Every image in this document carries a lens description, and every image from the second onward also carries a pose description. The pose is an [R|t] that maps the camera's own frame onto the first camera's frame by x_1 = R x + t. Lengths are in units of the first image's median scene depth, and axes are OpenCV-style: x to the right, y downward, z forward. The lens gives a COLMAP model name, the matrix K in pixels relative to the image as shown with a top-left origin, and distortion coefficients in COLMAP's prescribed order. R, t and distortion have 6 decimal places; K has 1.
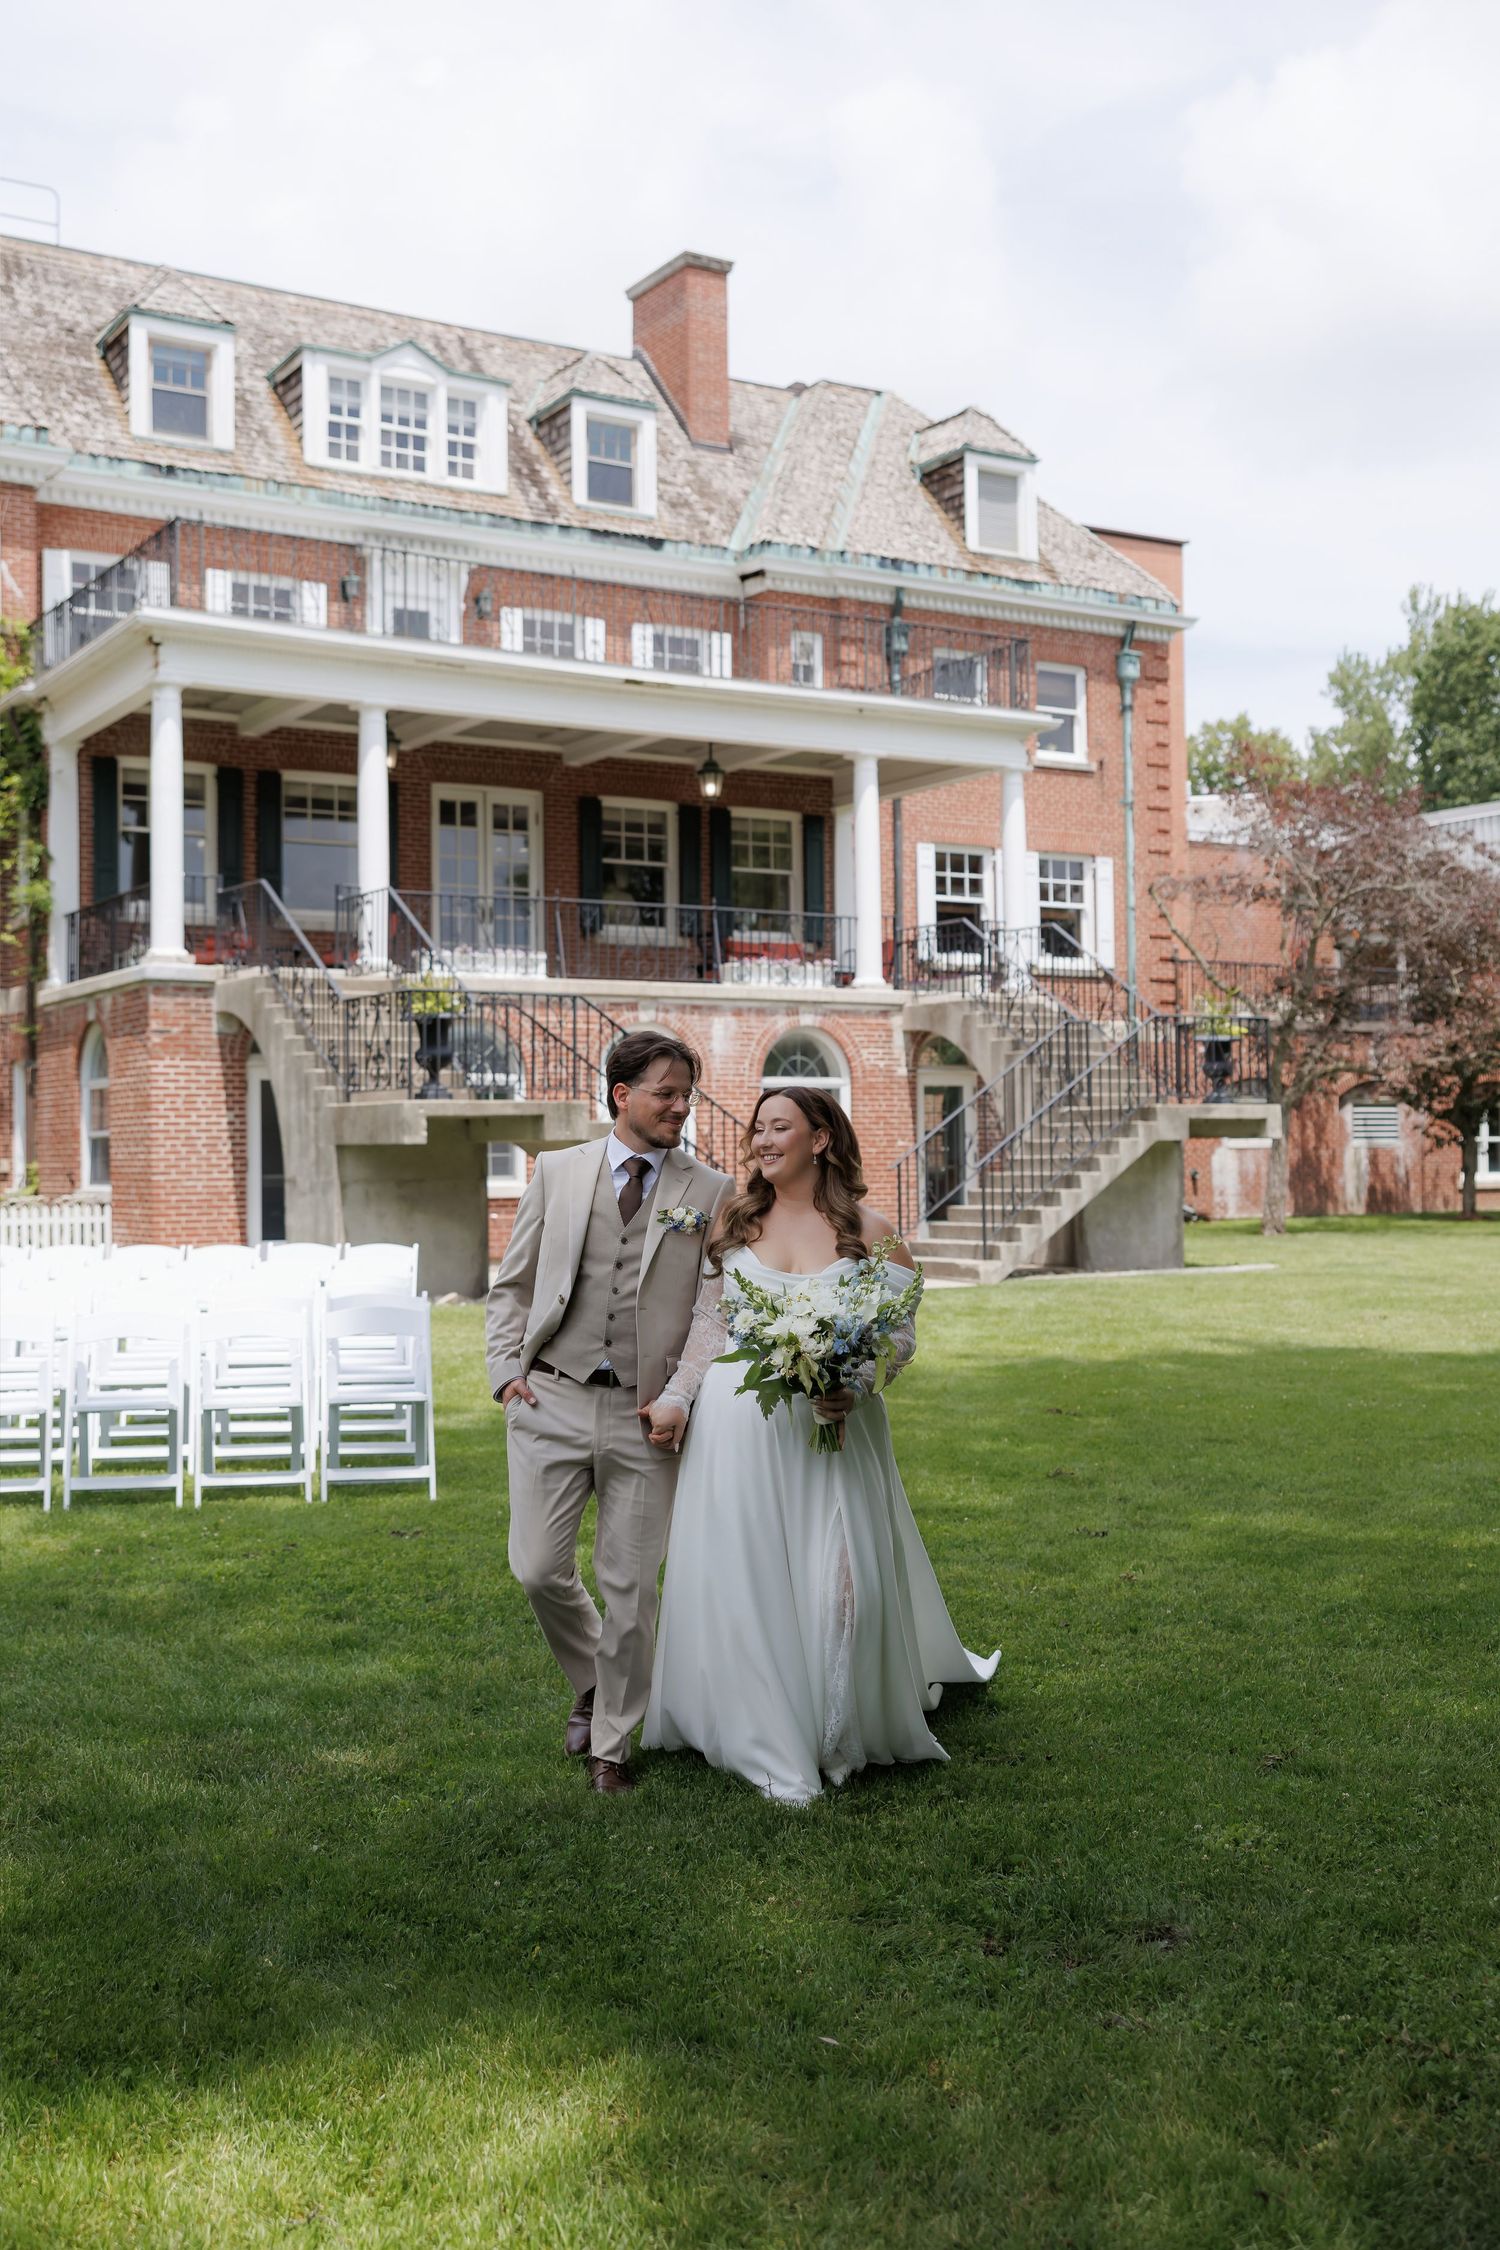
lens RADIAL K [[2568.1, 0, 658.3], [0, 2568.1, 1060.2], [0, 0, 1]] dist [0.020740, 0.000000]
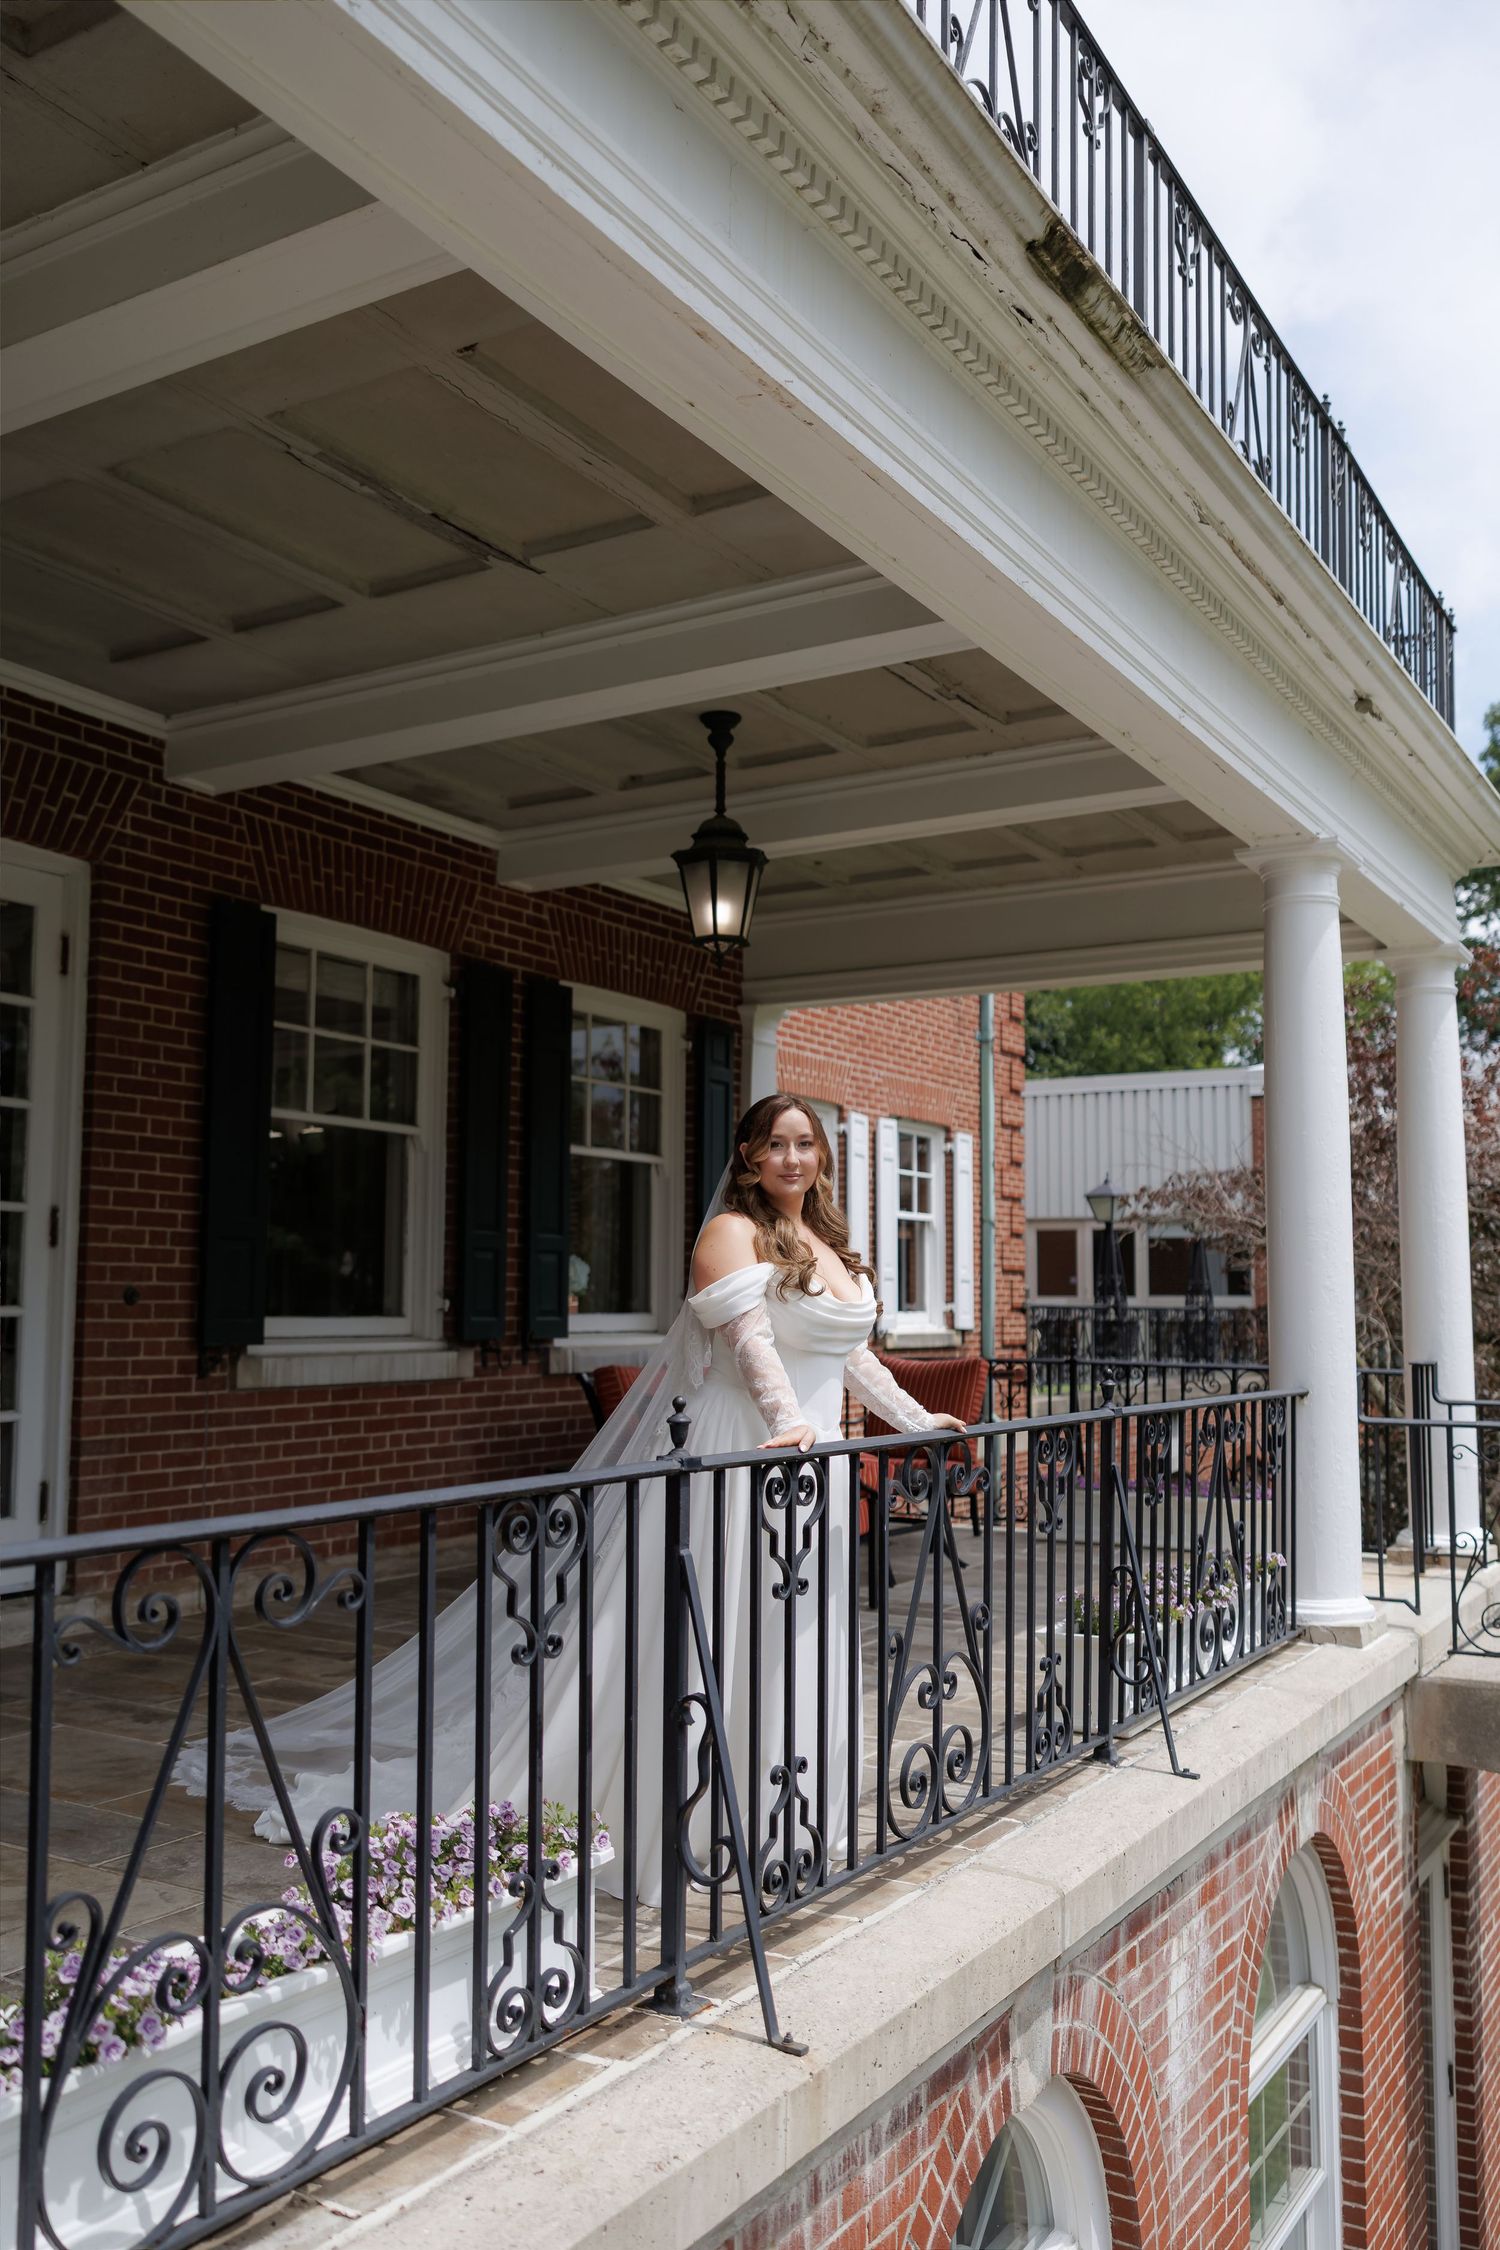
lens RADIAL K [[1856.8, 0, 744.4], [0, 1856.8, 1120.8], [0, 0, 1]] dist [0.010112, 0.004085]
pose [[0.873440, 0.062028, 0.482966, -0.075009], [-0.040980, 0.997698, -0.054025, -0.064166], [-0.485205, 0.027396, 0.873971, 0.744347]]
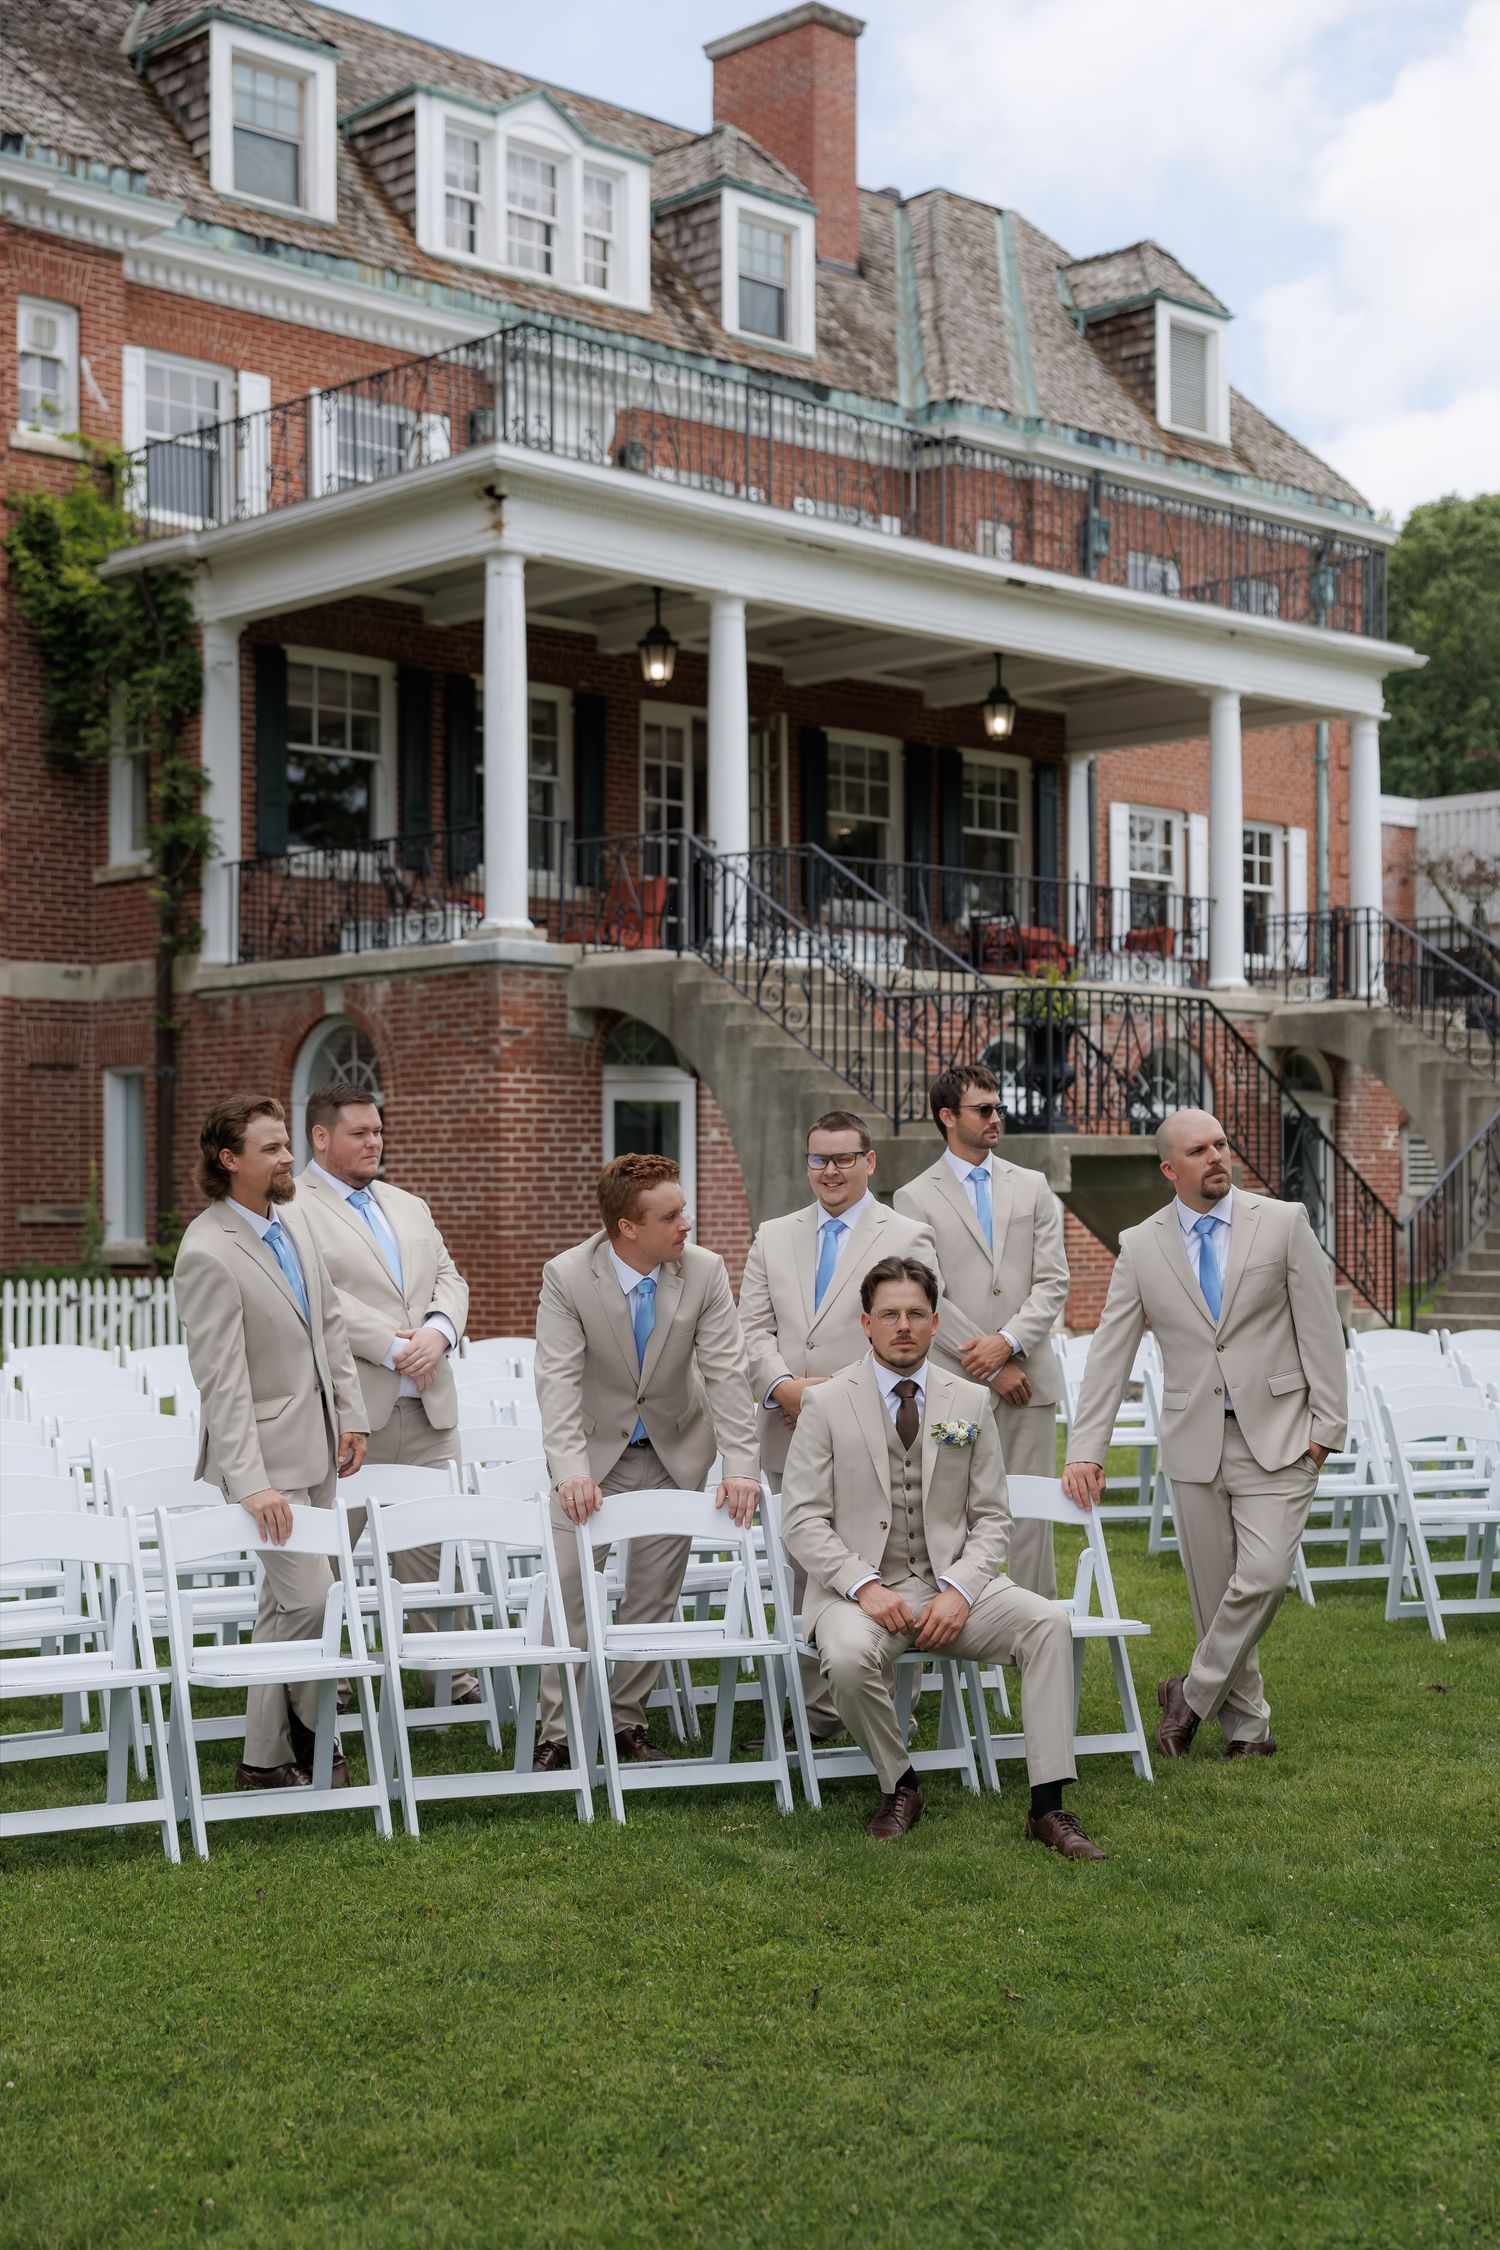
lens RADIAL K [[3335.5, 0, 801.6], [0, 3335.5, 1145.6], [0, 0, 1]] dist [0.057892, 0.000000]
pose [[0.964754, 0.010149, 0.262956, -0.273179], [-0.016287, 0.999643, 0.021174, -0.000343], [-0.262647, -0.024710, 0.964575, 0.049092]]
